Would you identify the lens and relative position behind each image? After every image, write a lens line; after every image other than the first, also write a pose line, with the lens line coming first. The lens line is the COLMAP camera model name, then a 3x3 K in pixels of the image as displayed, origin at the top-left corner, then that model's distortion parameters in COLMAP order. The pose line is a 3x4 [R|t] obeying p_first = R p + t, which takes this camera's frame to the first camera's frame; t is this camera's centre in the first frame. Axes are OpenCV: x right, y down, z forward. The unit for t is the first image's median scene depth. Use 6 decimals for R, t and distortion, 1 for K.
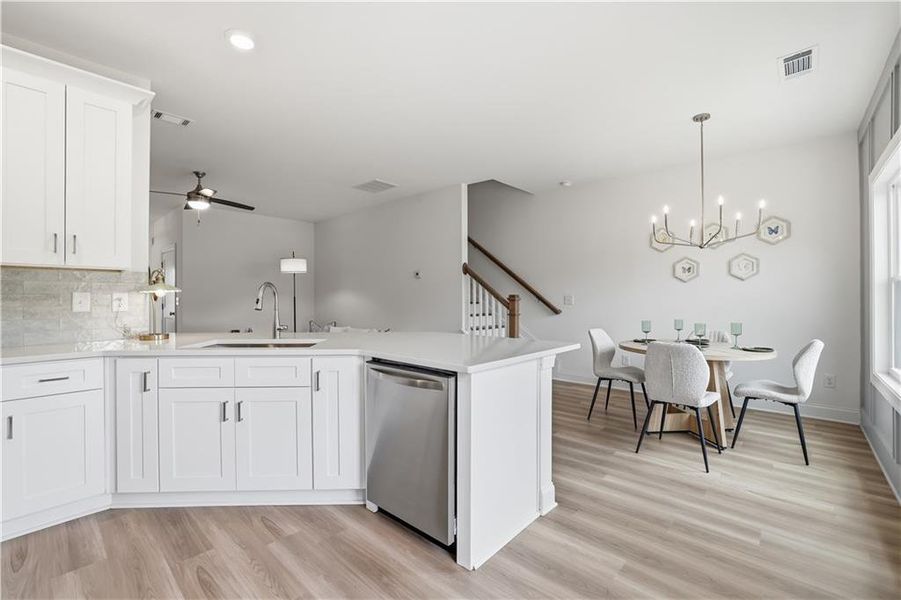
lens RADIAL K [[379.6, 0, 452.4], [0, 379.6, 298.6], [0, 0, 1]] dist [0.000699, 0.000027]
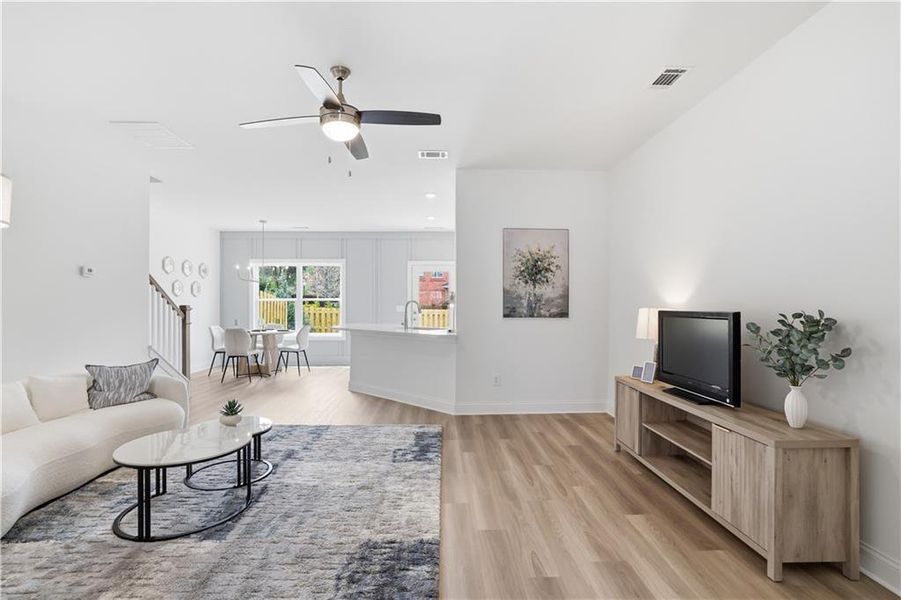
lens RADIAL K [[418.1, 0, 450.3], [0, 418.1, 303.0], [0, 0, 1]] dist [-0.037196, 0.008883]
pose [[-0.696887, 0.007982, 0.717136, -1.250370], [0.004944, 0.999968, -0.006326, -0.005320], [-0.717164, -0.000863, -0.696904, 1.355997]]
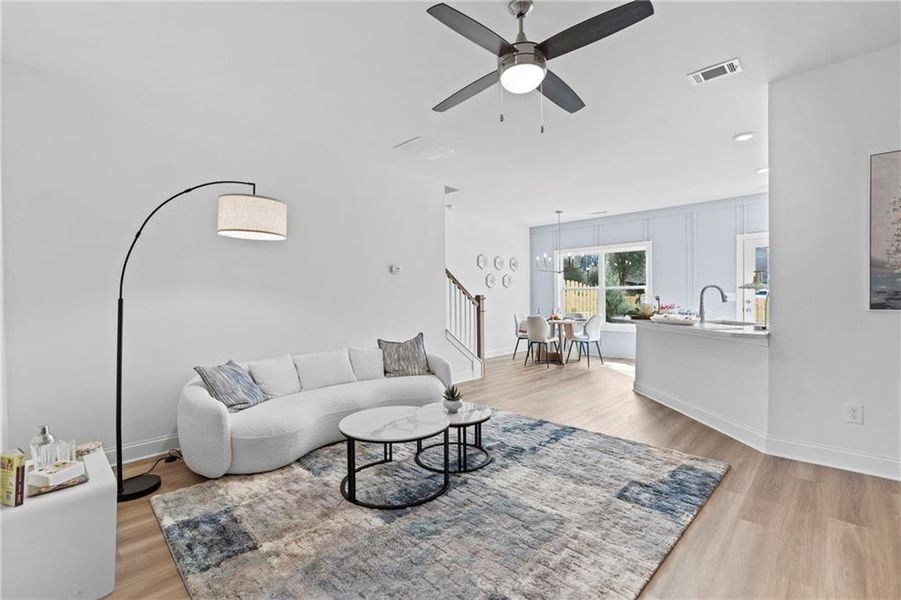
lens RADIAL K [[401.9, 0, 451.6], [0, 401.9, 301.7], [0, 0, 1]] dist [-0.015124, 0.003922]
pose [[0.036312, -0.007410, 0.999313, -1.189145], [0.014621, 0.999869, 0.006883, 0.001421], [-0.999234, 0.014361, 0.036415, 1.112660]]
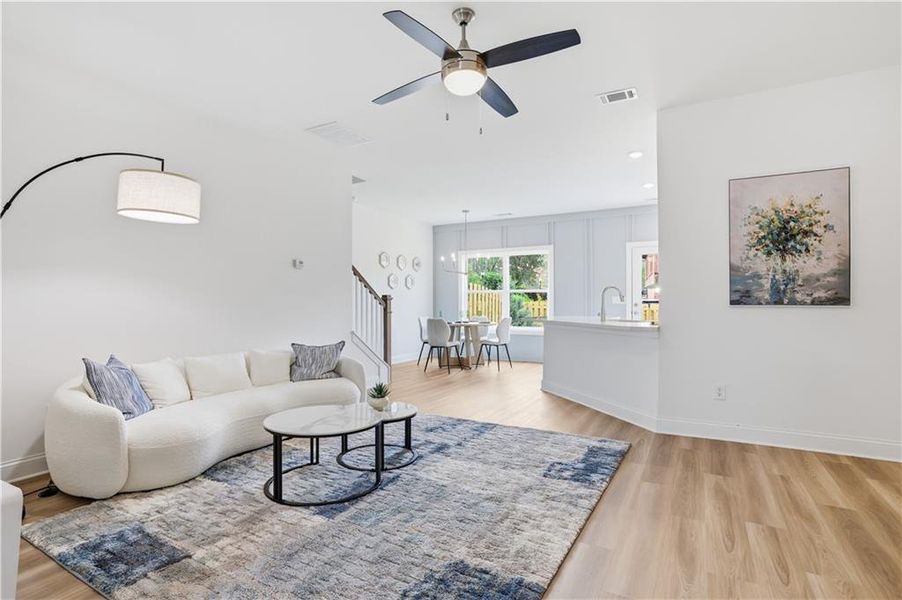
lens RADIAL K [[452.3, 0, 447.8], [0, 452.3, 299.6], [0, 0, 1]] dist [-0.041152, 0.014341]
pose [[-0.218733, 0.012807, 0.975701, -1.255377], [0.006495, 0.999911, -0.011669, 0.021994], [-0.975763, 0.003784, -0.218797, 1.190634]]
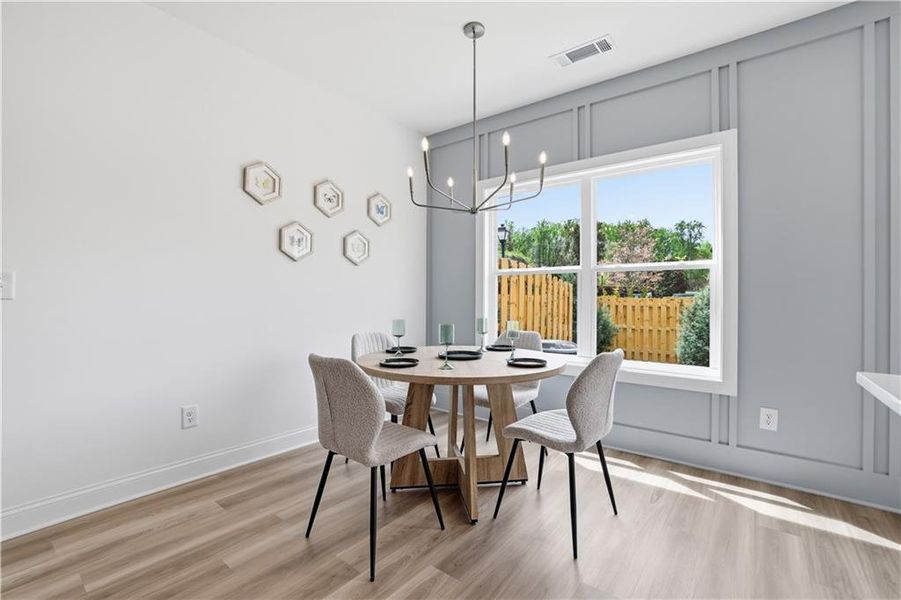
lens RADIAL K [[401.9, 0, 449.2], [0, 401.9, 301.3], [0, 0, 1]] dist [-0.015124, 0.003922]
pose [[-0.068822, -0.005169, 0.997616, -0.051869], [0.000921, 0.999986, 0.005245, 0.018461], [-0.997629, 0.001280, -0.068817, 0.795152]]
